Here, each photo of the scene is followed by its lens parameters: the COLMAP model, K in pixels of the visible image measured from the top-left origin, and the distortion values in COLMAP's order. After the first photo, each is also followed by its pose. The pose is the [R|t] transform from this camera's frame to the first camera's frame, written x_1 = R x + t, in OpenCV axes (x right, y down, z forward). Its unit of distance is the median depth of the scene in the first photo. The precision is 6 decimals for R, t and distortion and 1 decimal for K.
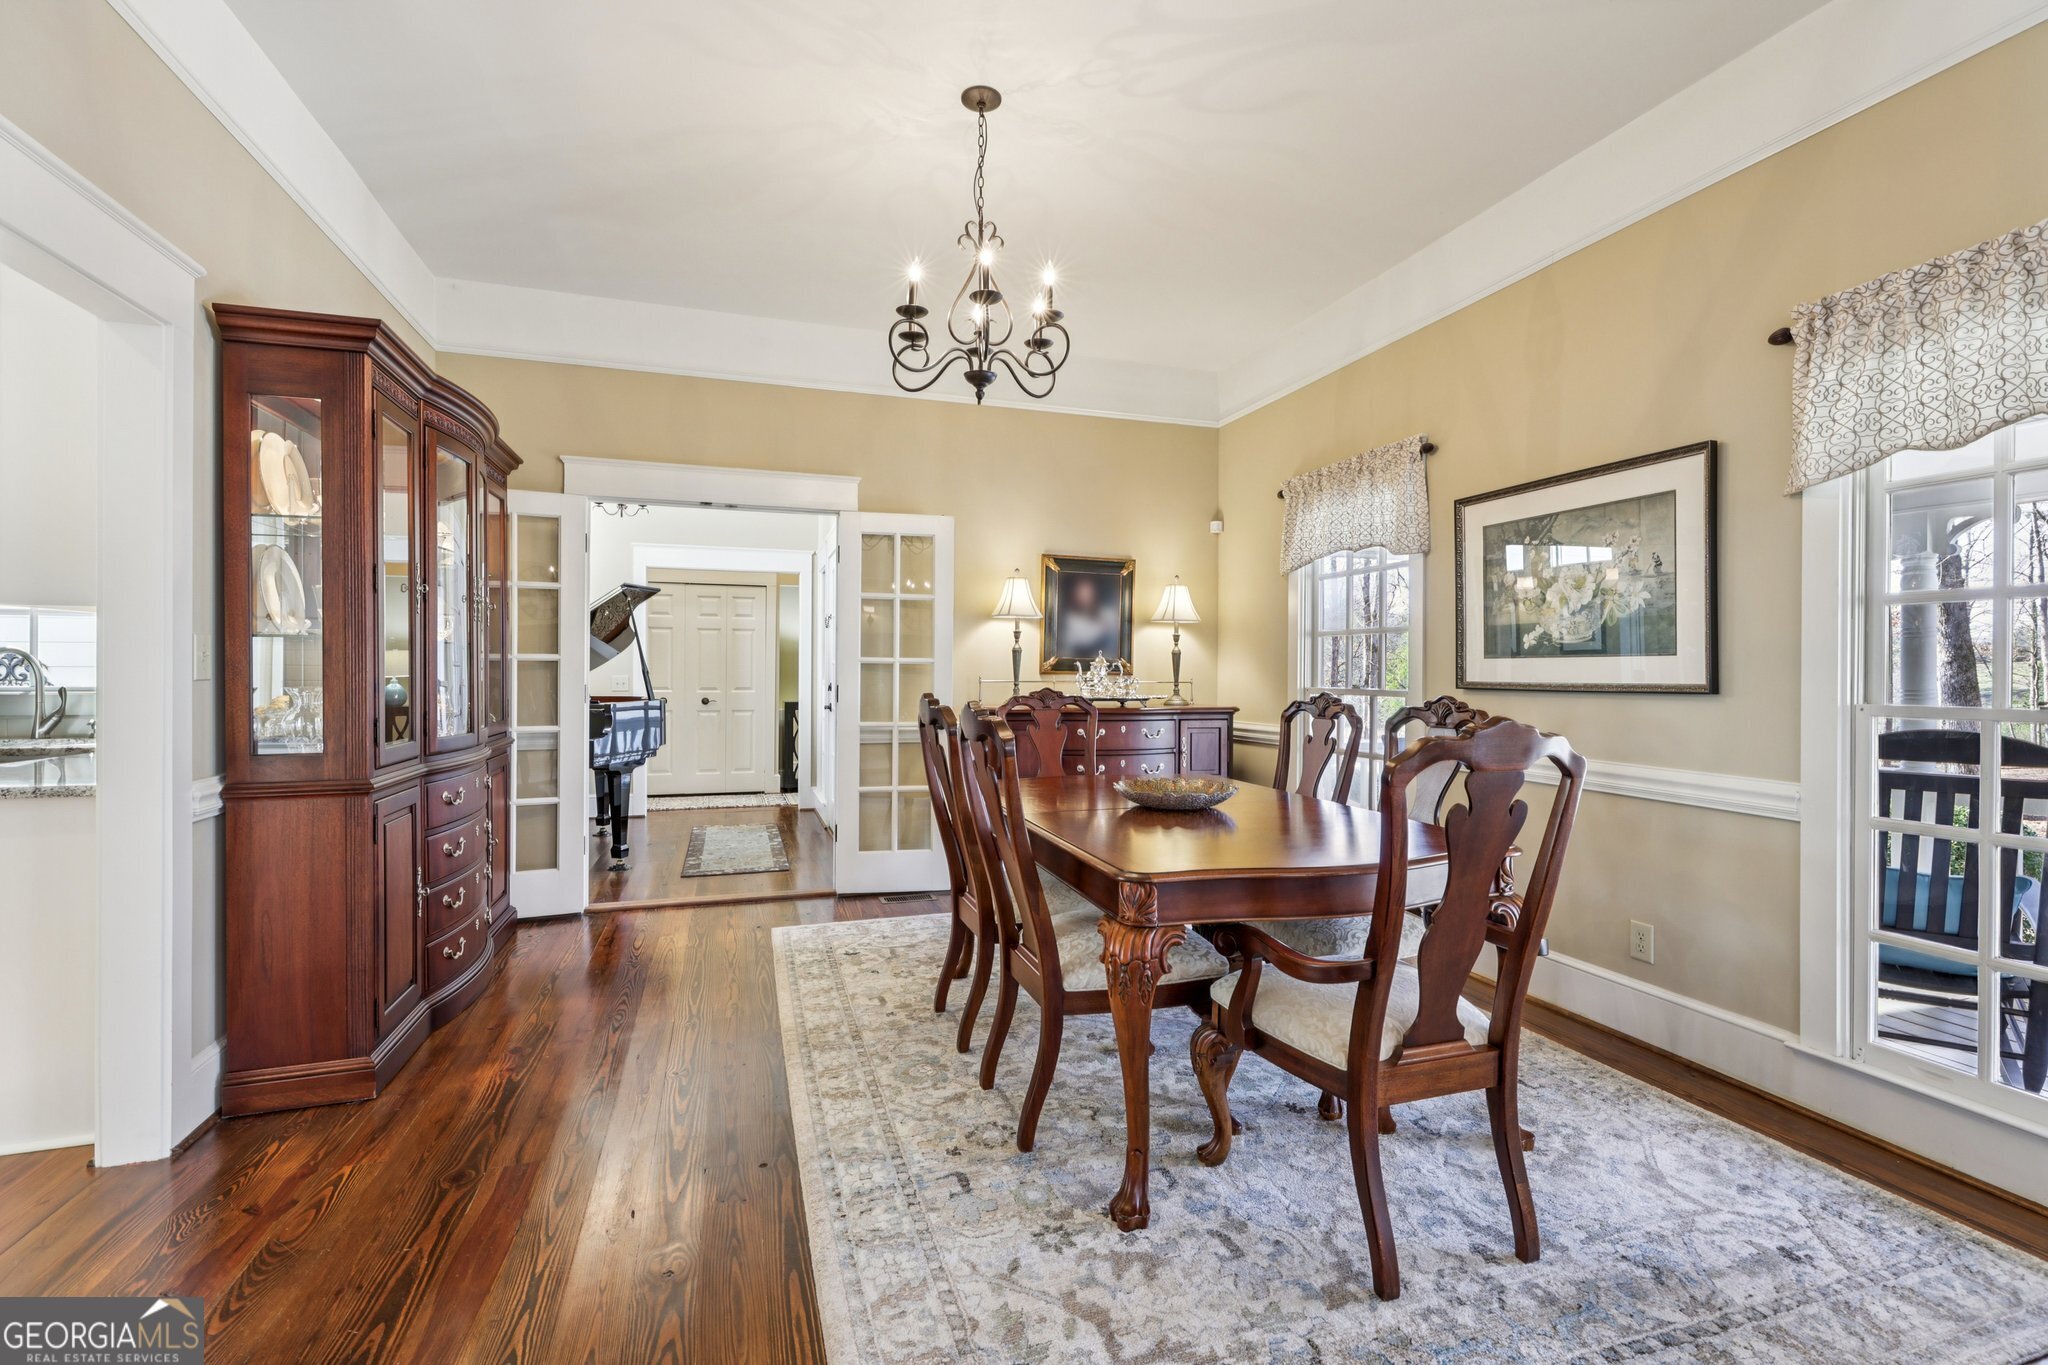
lens RADIAL K [[917.6, 0, 1018.8], [0, 917.6, 667.4], [0, 0, 1]] dist [0.001157, -0.000287]
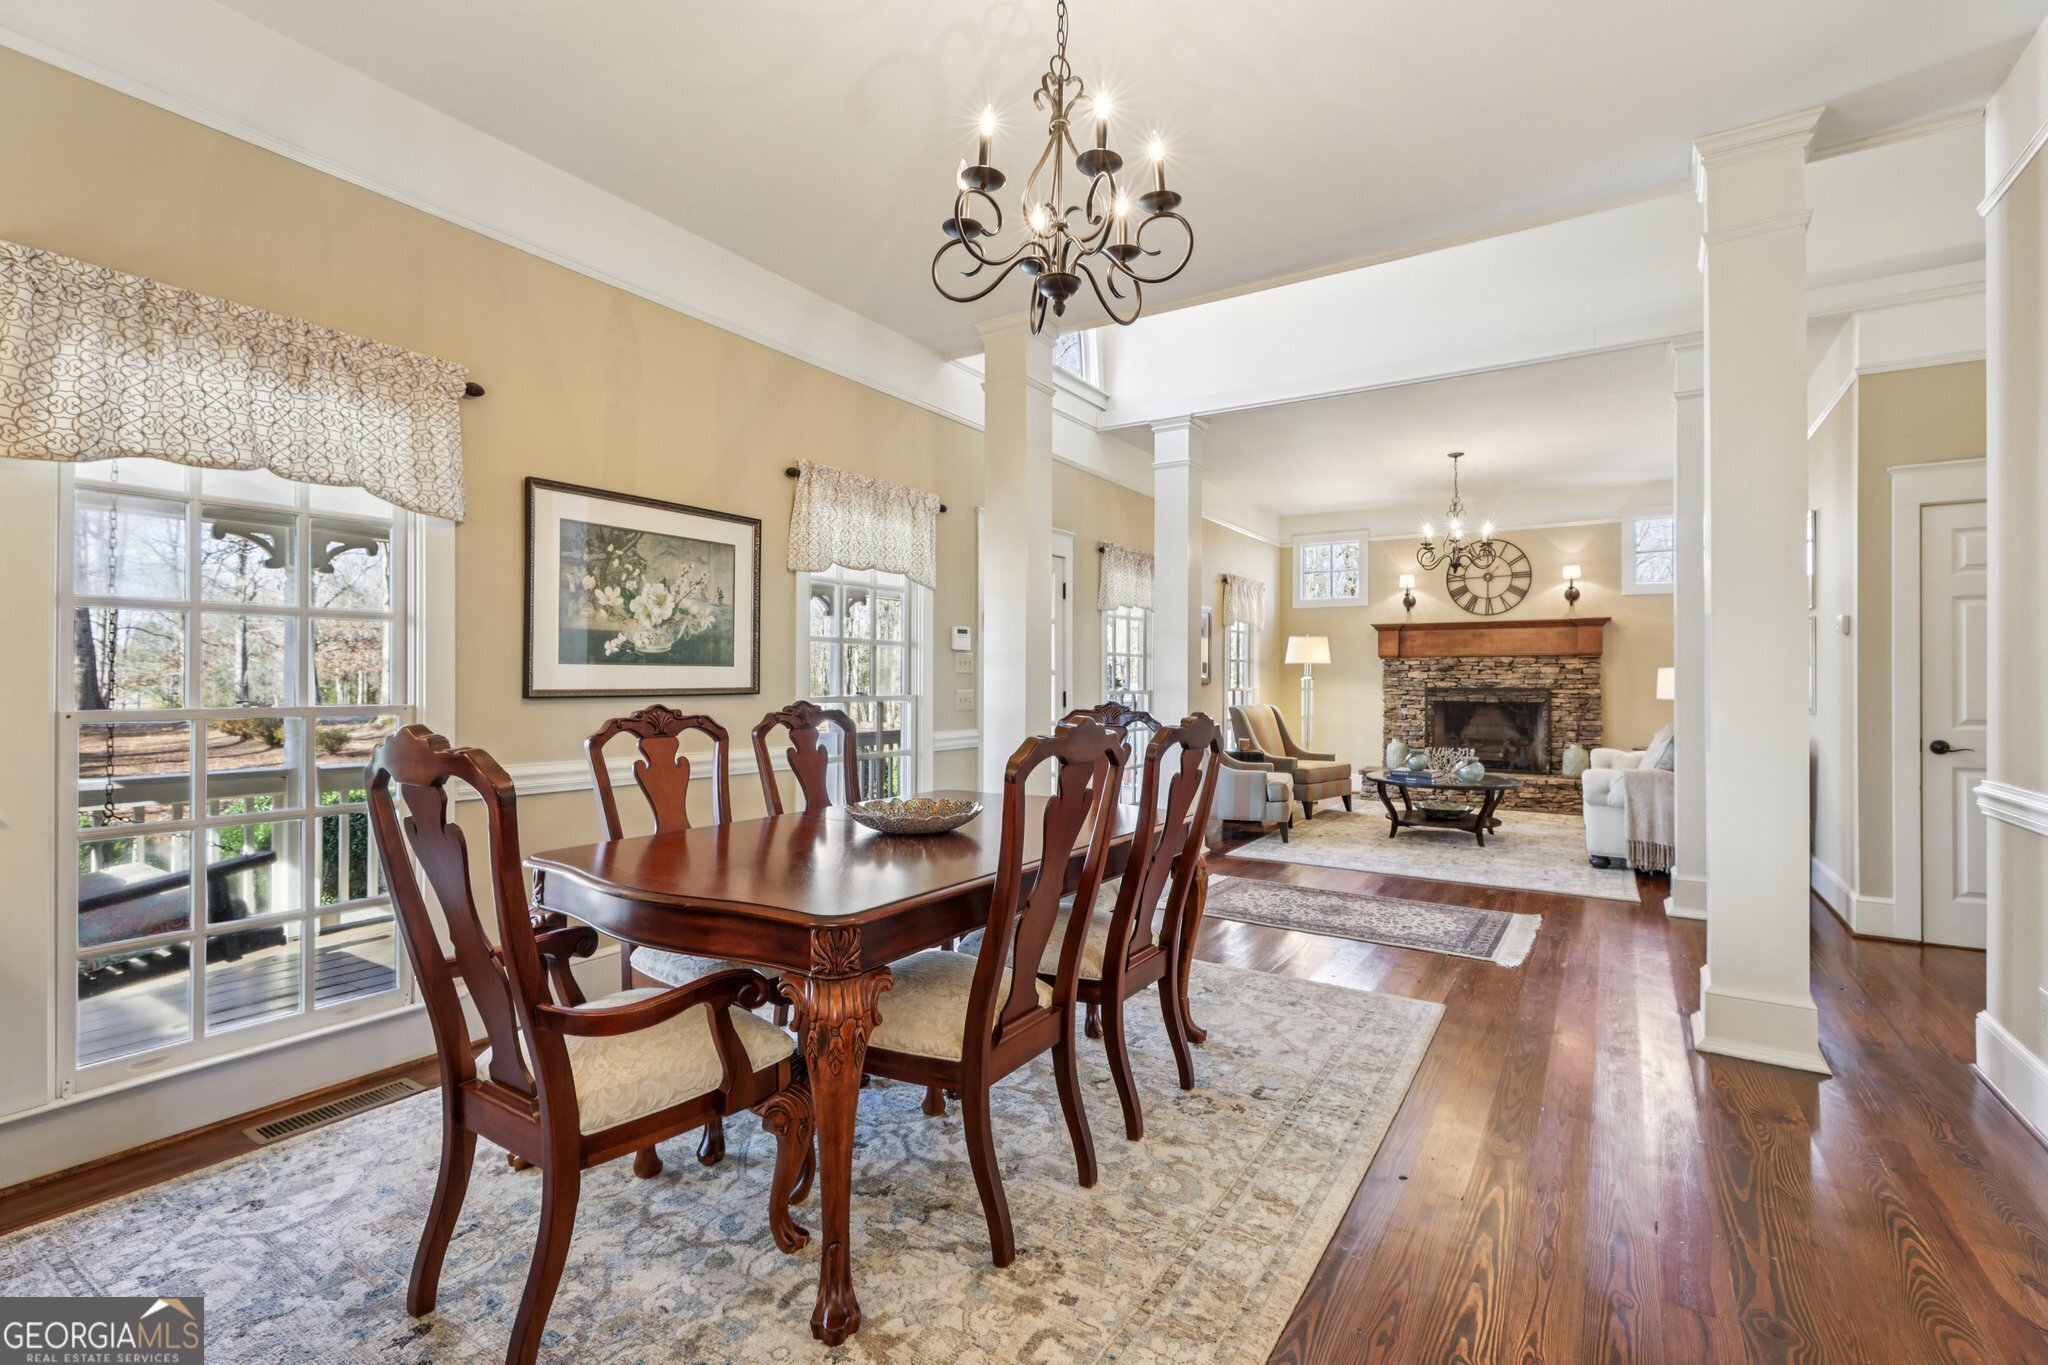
lens RADIAL K [[917.6, 0, 1033.5], [0, 917.6, 678.4], [0, 0, 1]] dist [0.001157, -0.000287]
pose [[-0.642804, -0.006164, 0.766006, -0.604916], [-0.008810, 0.999961, 0.000653, -0.000109], [-0.765980, -0.006329, -0.642833, 1.511648]]
